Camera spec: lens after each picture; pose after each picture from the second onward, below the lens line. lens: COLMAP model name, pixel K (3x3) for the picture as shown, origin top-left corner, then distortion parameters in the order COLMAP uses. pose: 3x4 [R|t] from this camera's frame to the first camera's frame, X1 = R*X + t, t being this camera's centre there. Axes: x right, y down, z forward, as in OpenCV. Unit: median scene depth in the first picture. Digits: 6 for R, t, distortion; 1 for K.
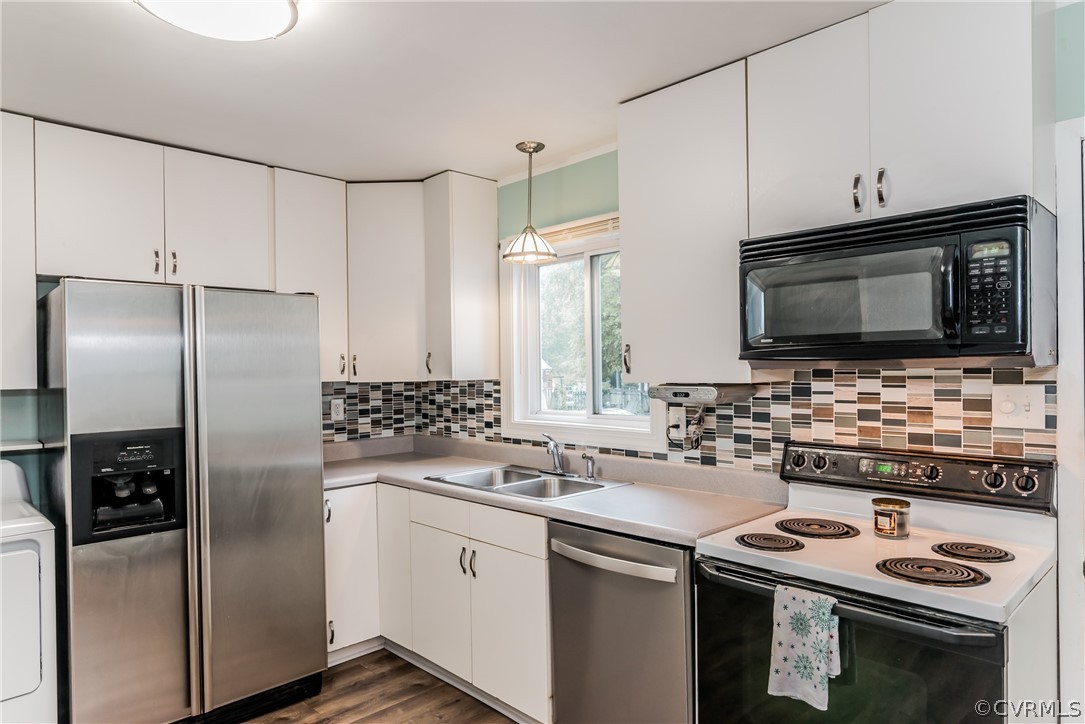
lens RADIAL K [[657.2, 0, 542.9], [0, 657.2, 369.9], [0, 0, 1]] dist [0.003078, -0.000651]
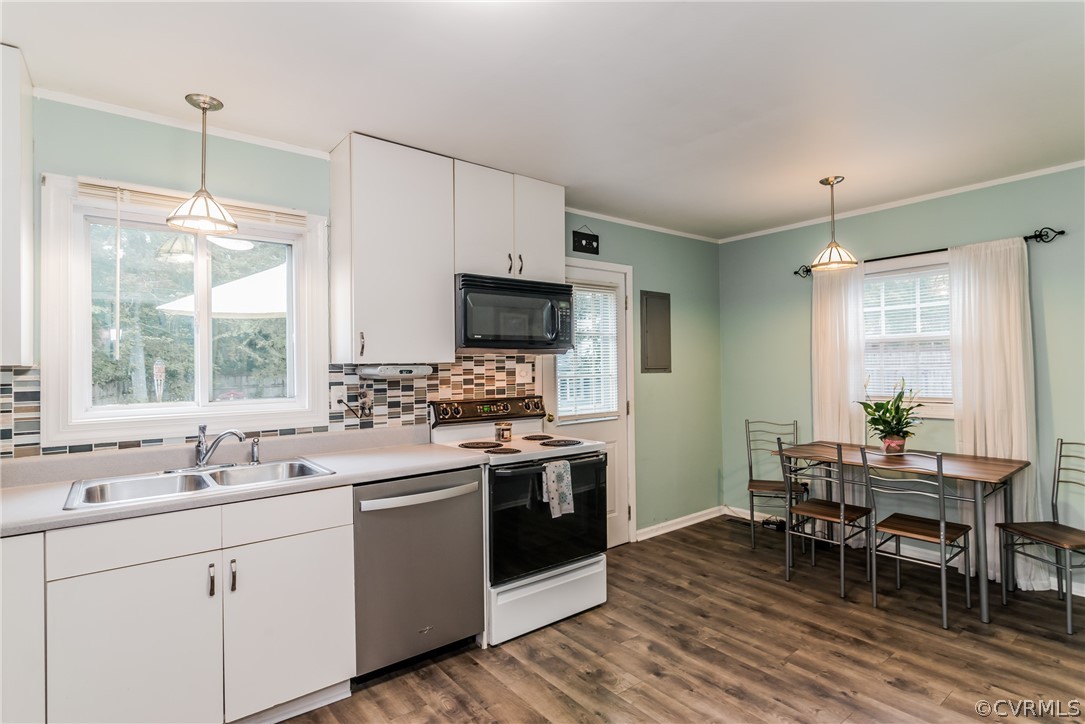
lens RADIAL K [[540.7, 0, 539.8], [0, 540.7, 358.1], [0, 0, 1]] dist [0.005437, -0.000507]
pose [[0.108691, 0.025159, 0.993757, -0.834251], [0.013638, 0.999548, -0.026797, 0.041064], [-0.993982, 0.016465, 0.108299, 0.571139]]
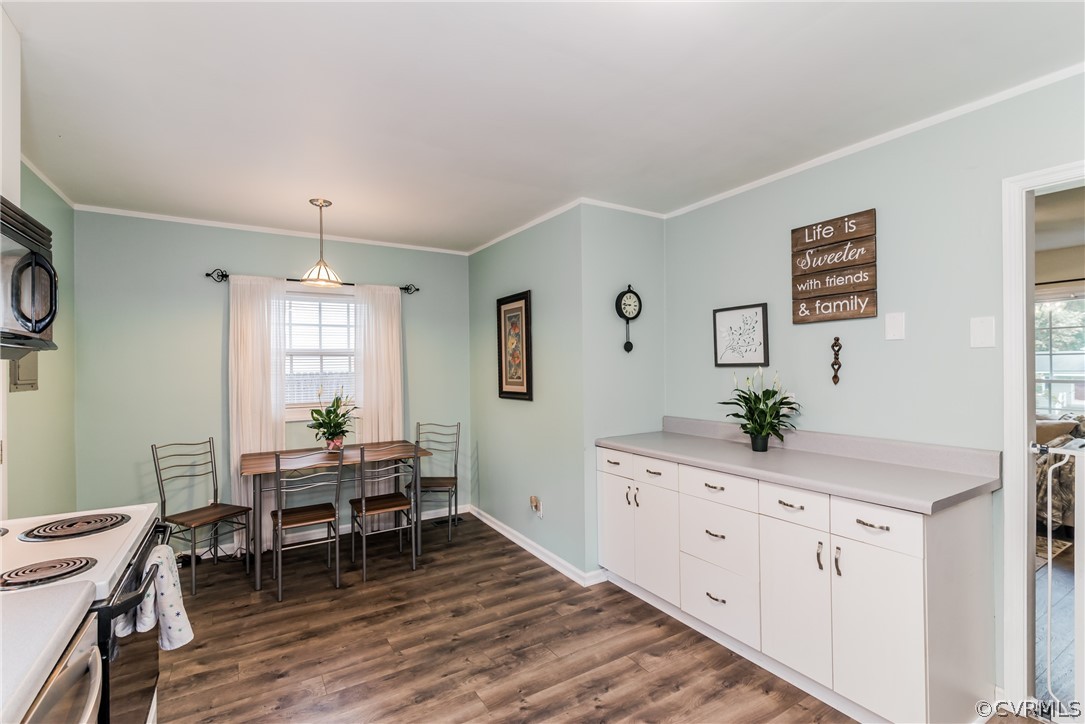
lens RADIAL K [[490.3, 0, 535.8], [0, 490.3, 369.5], [0, 0, 1]] dist [0.004221, -0.000272]
pose [[-0.972697, 0.020630, 0.231159, -0.443470], [0.021958, 0.999754, 0.003175, 0.029162], [-0.231037, 0.008164, -0.972911, 0.954234]]
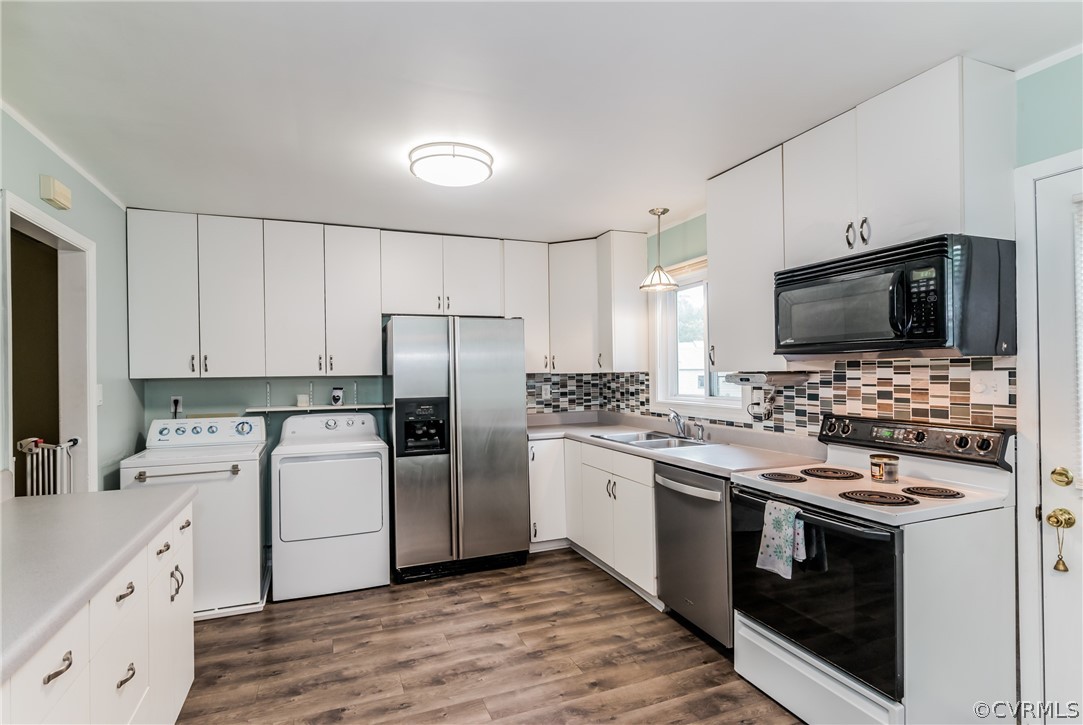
lens RADIAL K [[539.7, 0, 546.2], [0, 539.7, 370.9], [0, 0, 1]] dist [0.005437, -0.000507]
pose [[0.928497, -0.000019, -0.371339, 0.232962], [0.000542, 0.999999, 0.001304, 0.015754], [0.371339, -0.001412, 0.928496, -0.248343]]
